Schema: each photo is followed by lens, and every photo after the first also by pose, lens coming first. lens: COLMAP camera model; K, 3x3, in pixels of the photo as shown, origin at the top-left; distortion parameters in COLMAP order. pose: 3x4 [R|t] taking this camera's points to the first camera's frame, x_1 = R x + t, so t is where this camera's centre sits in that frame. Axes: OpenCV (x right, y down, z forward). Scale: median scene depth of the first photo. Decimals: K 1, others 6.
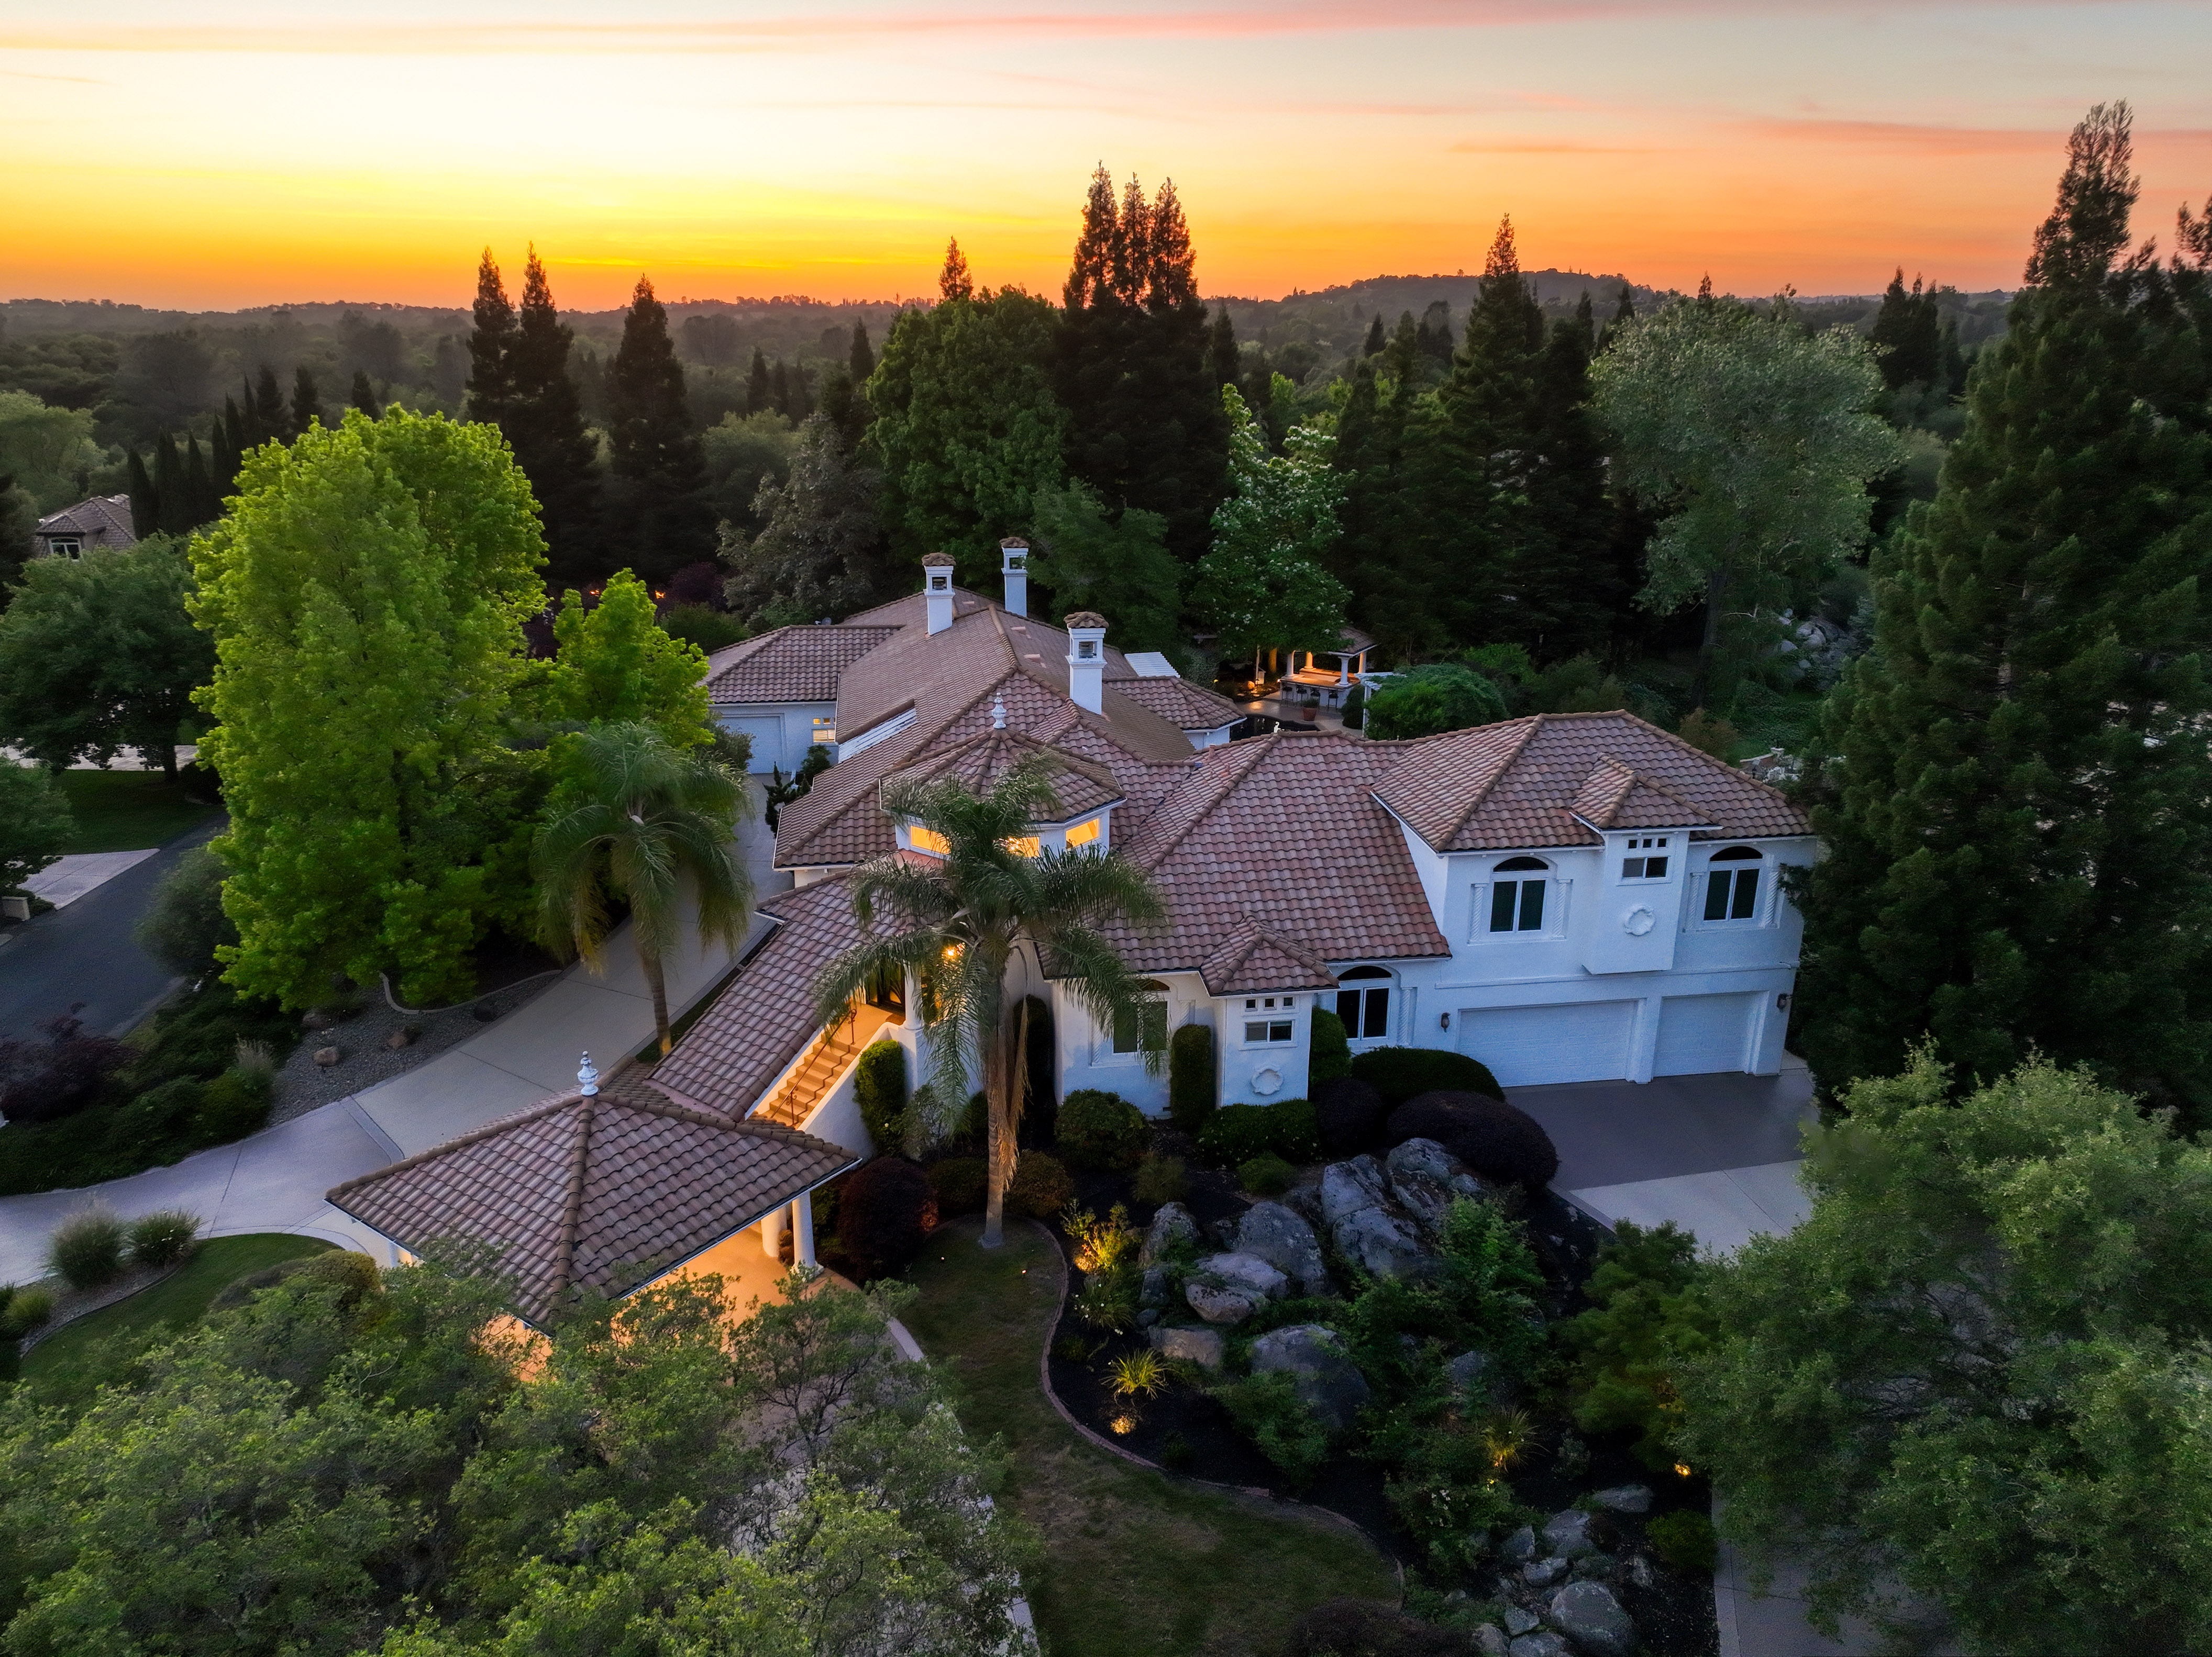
lens RADIAL K [[1550.1, 0, 1108.2], [0, 1550.1, 829.3], [0, 0, 1]] dist [0.005027, 0.002897]
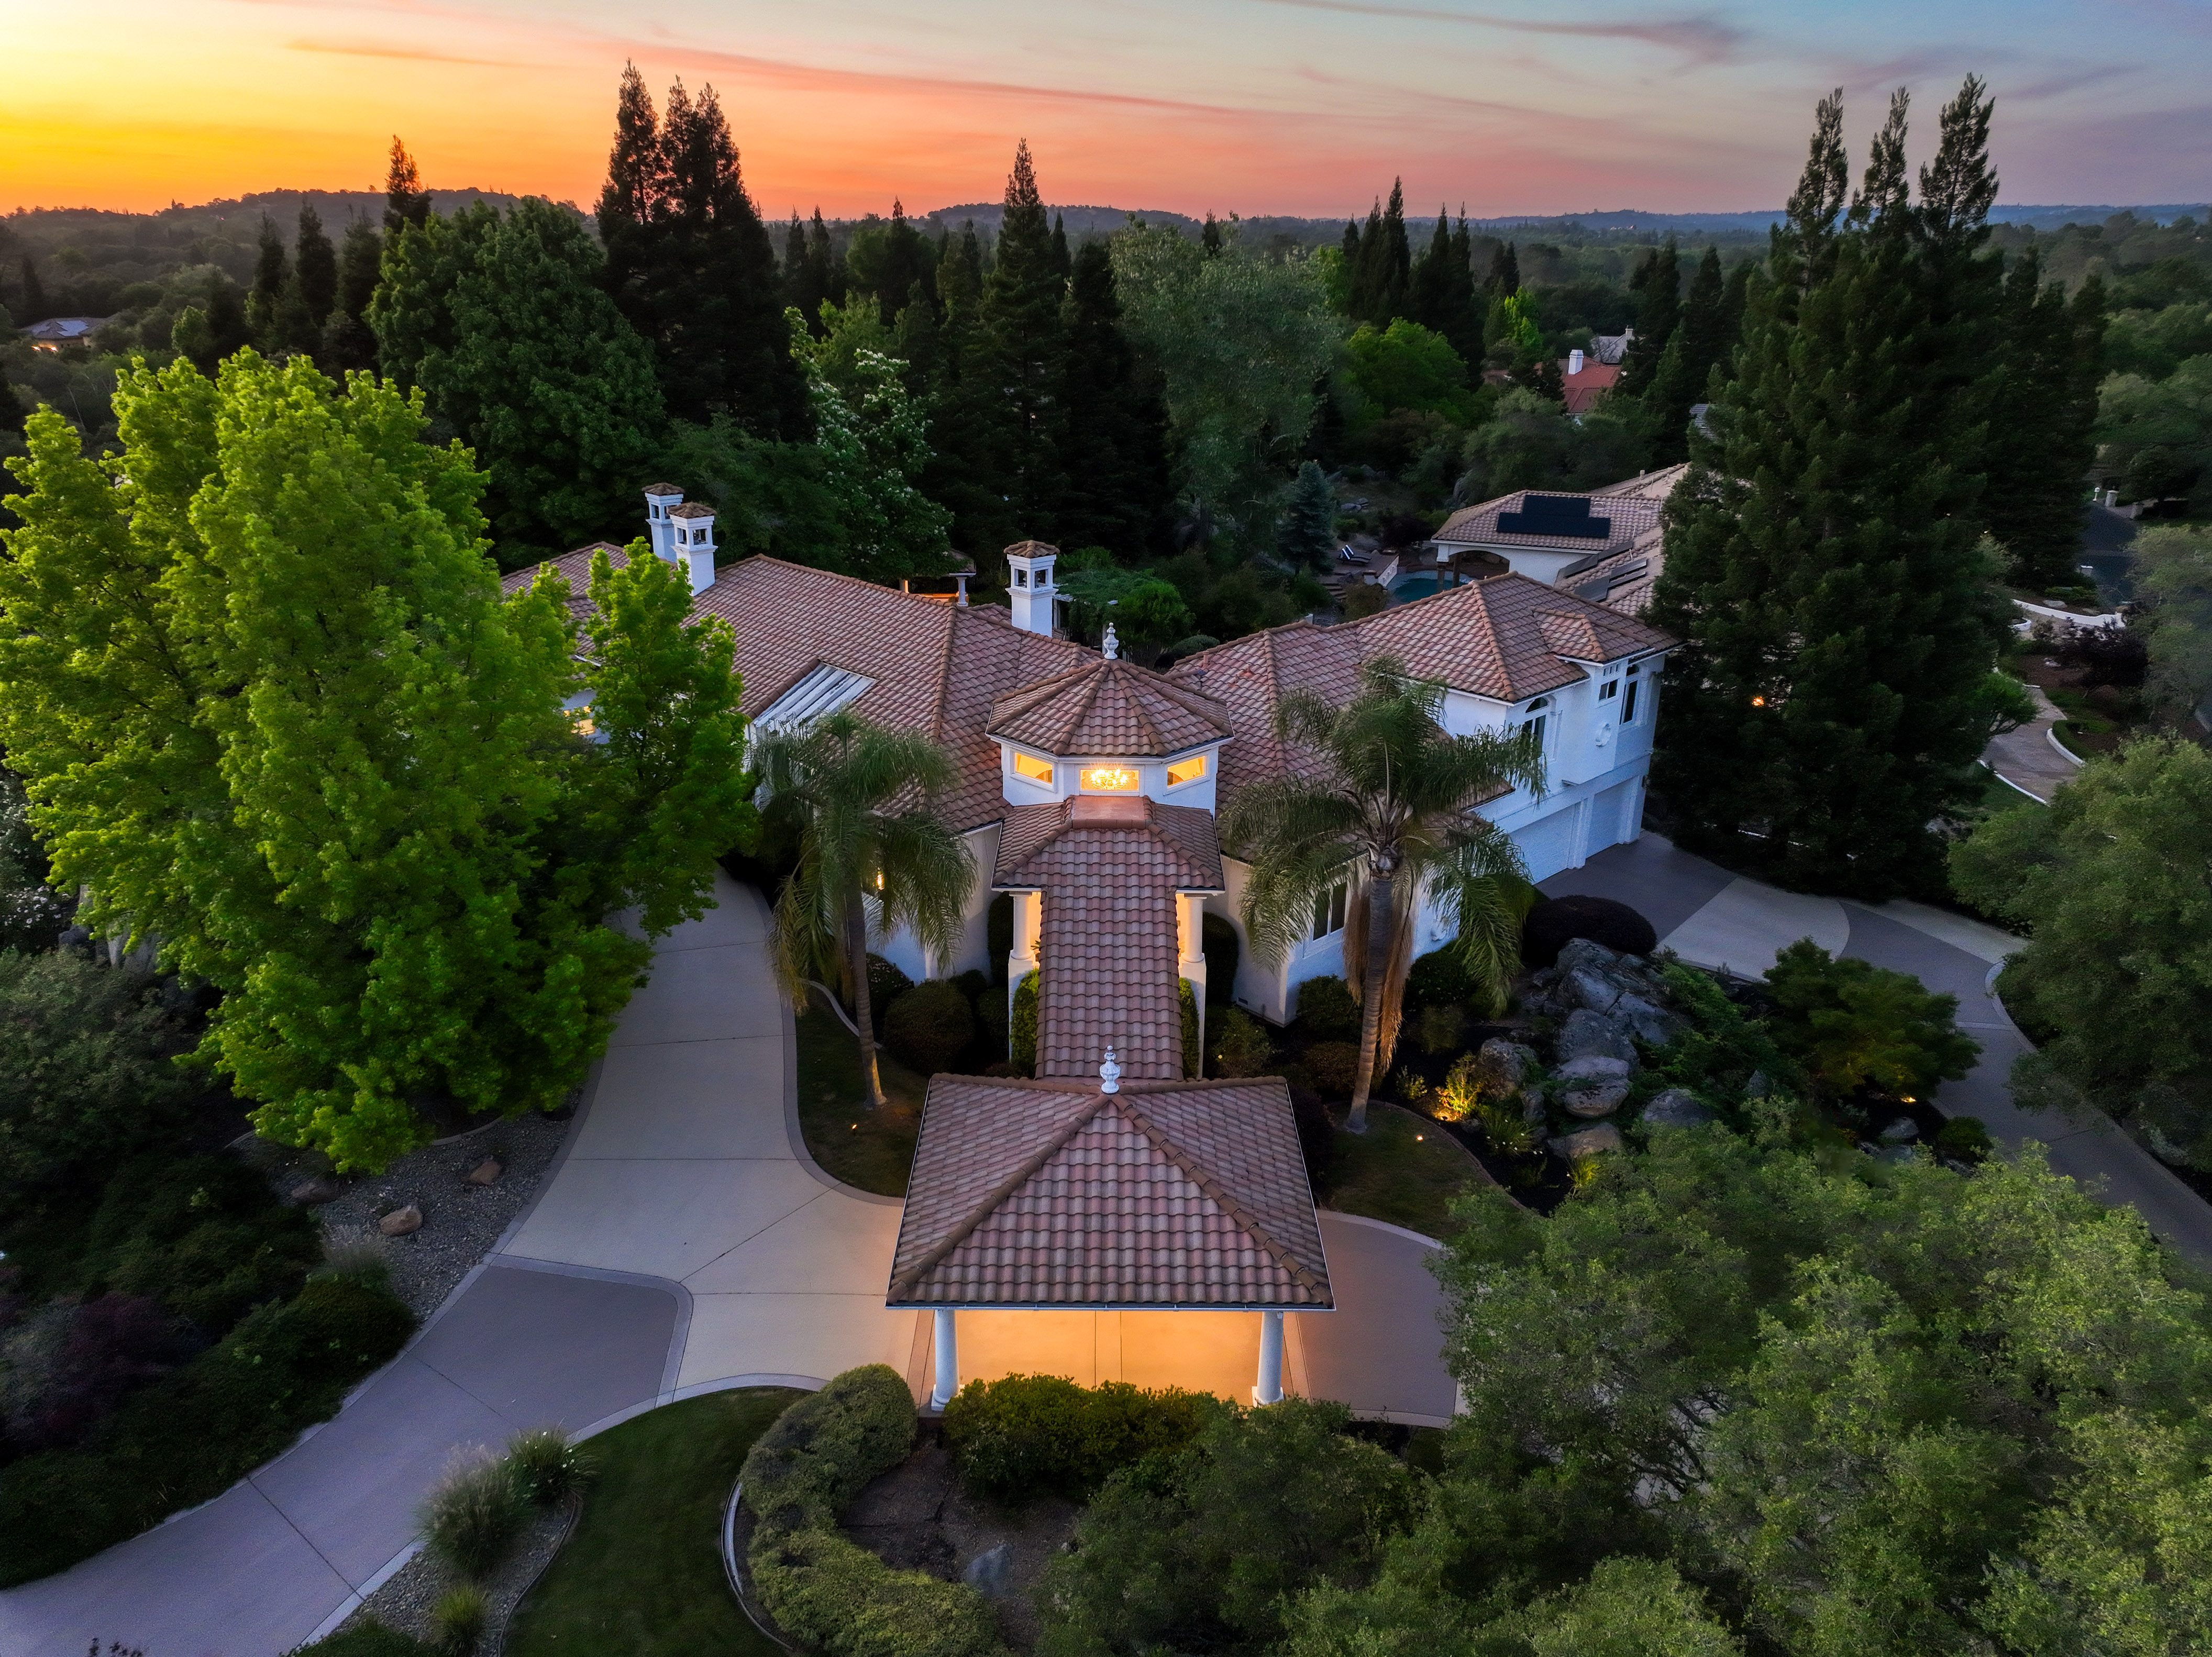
lens RADIAL K [[1549.9, 0, 1106.0], [0, 1549.9, 828.5], [0, 0, 1]] dist [0.004234, 0.006409]
pose [[0.805316, -0.204802, 0.556348, -0.683156], [0.179887, 0.978606, 0.099857, -0.062302], [-0.564896, 0.019664, 0.824928, 0.200693]]
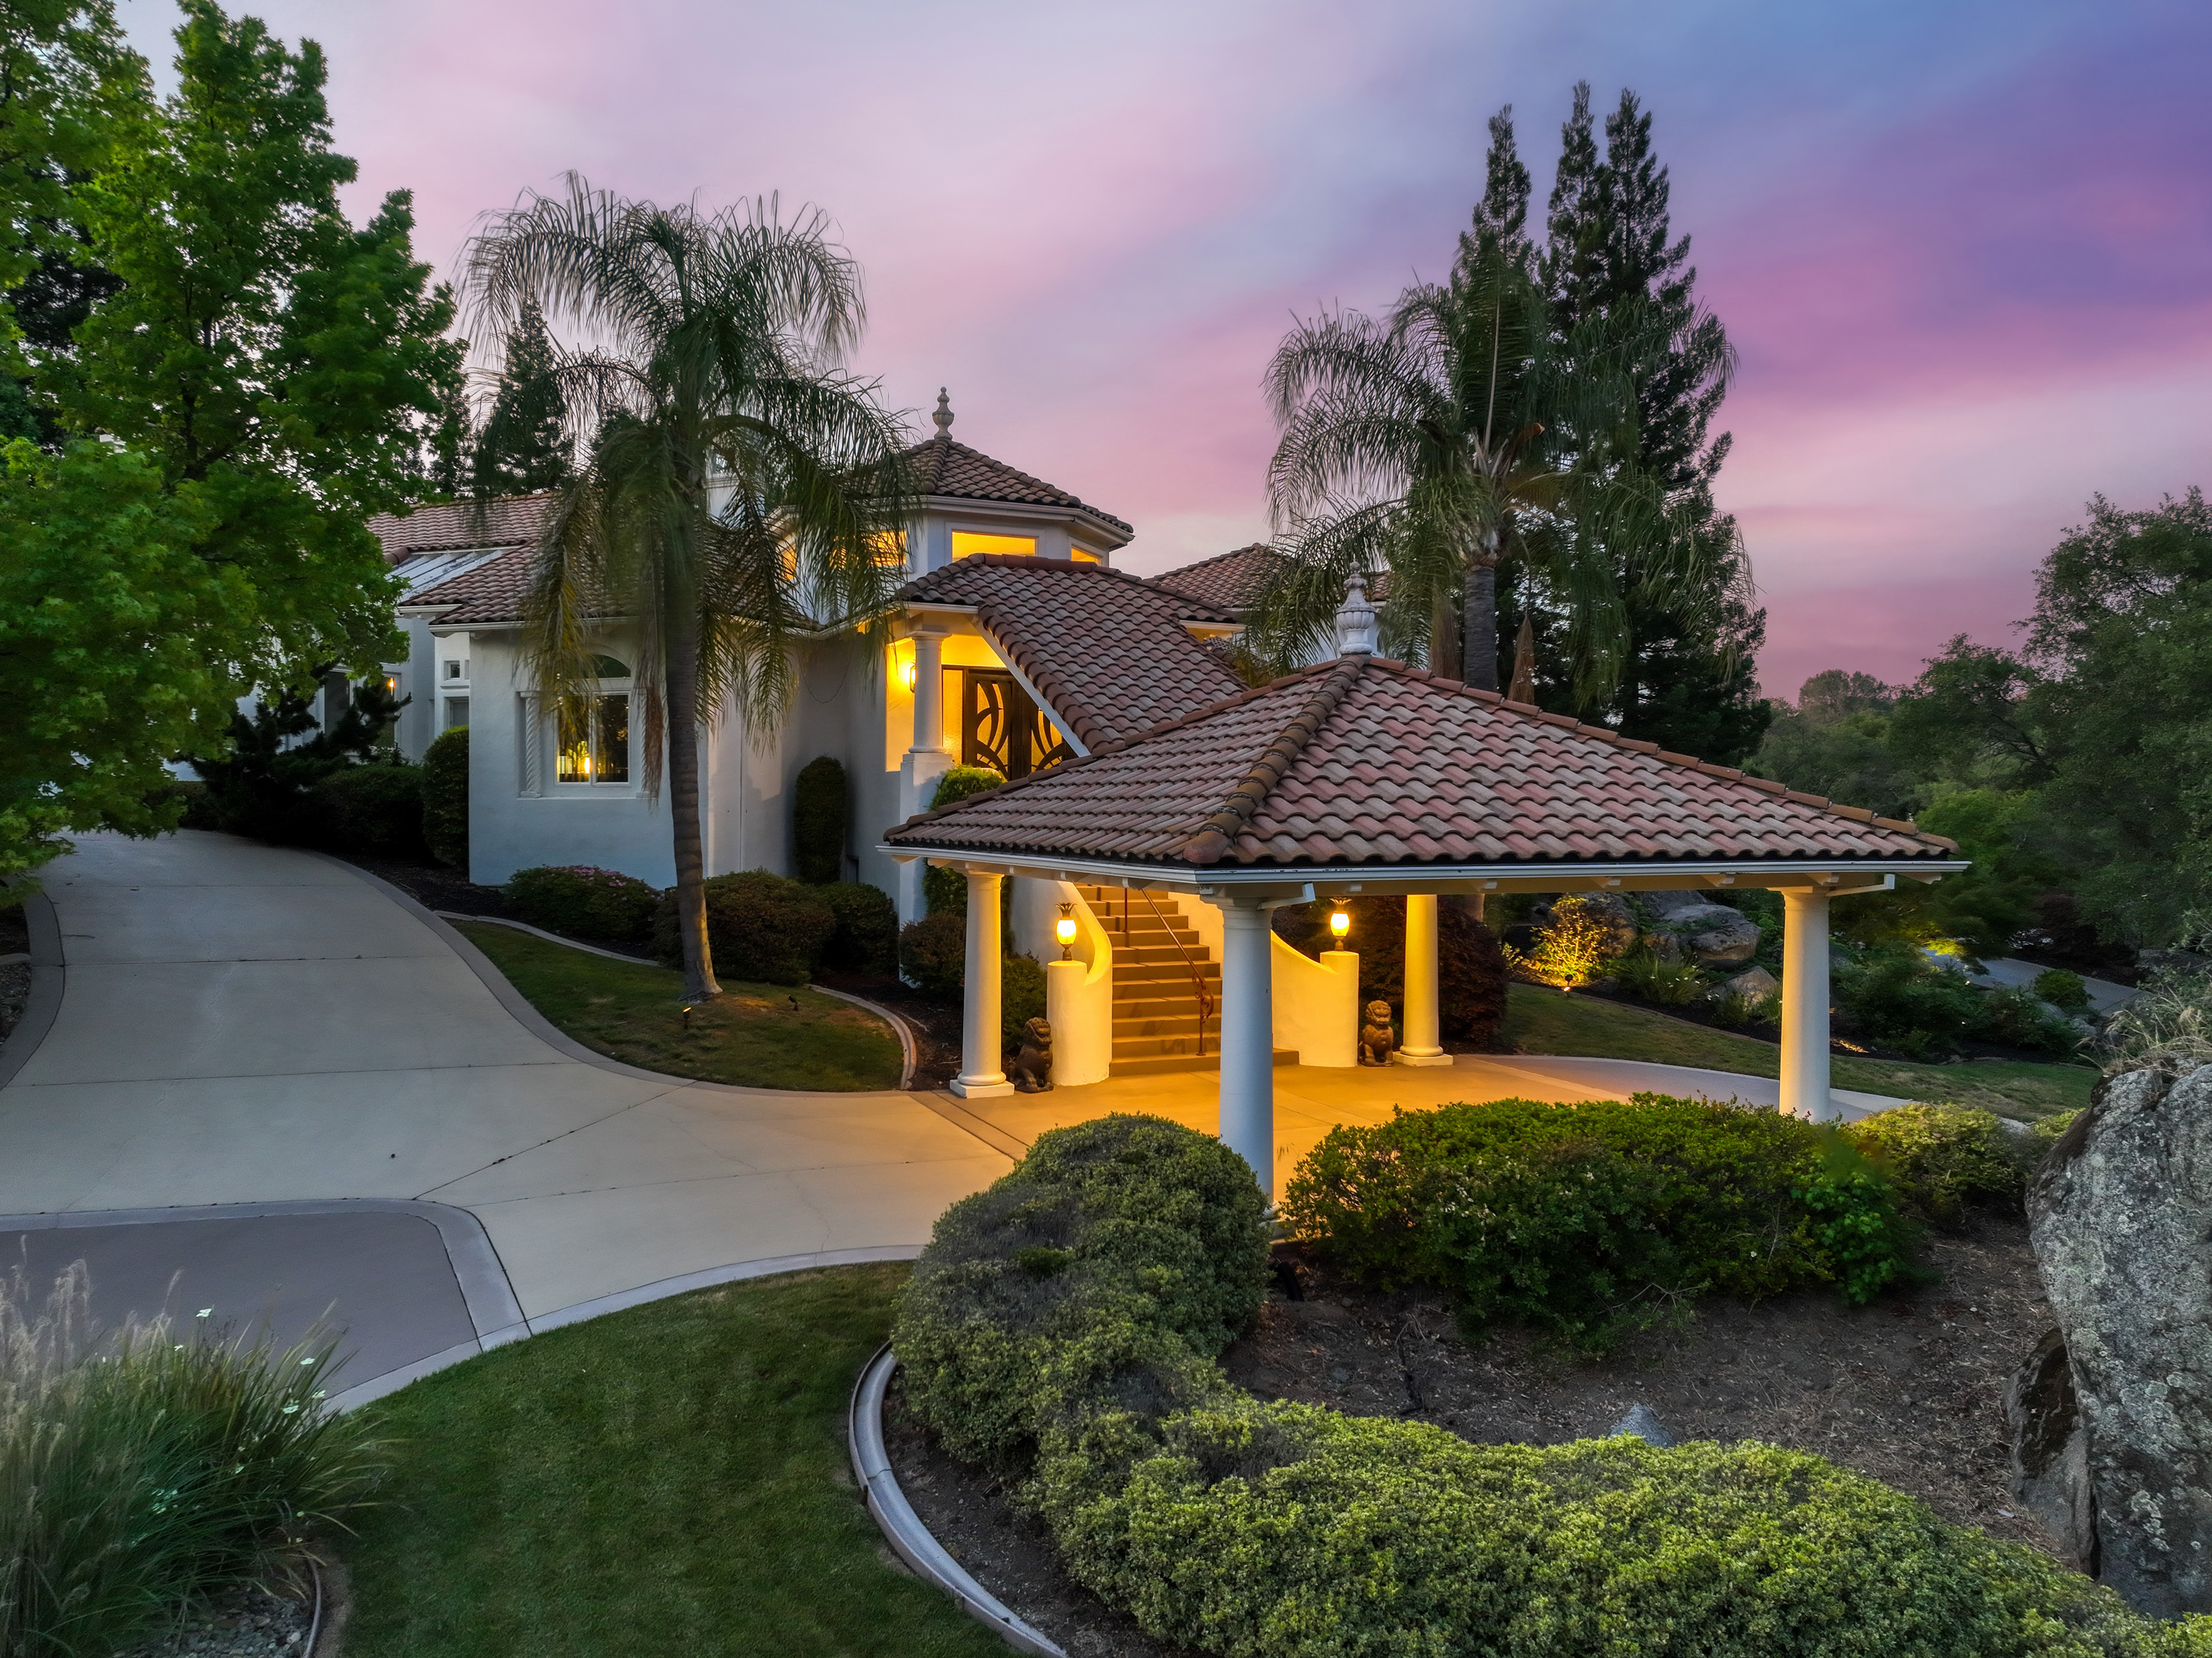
lens RADIAL K [[1545.2, 0, 1105.7], [0, 1545.2, 838.2], [0, 0, 1]] dist [0.008315, 0.010290]
pose [[0.490639, -0.014095, 0.871249, -0.667116], [0.271856, 0.952437, -0.137686, 0.226916], [-0.827869, 0.304408, 0.471135, 0.715955]]
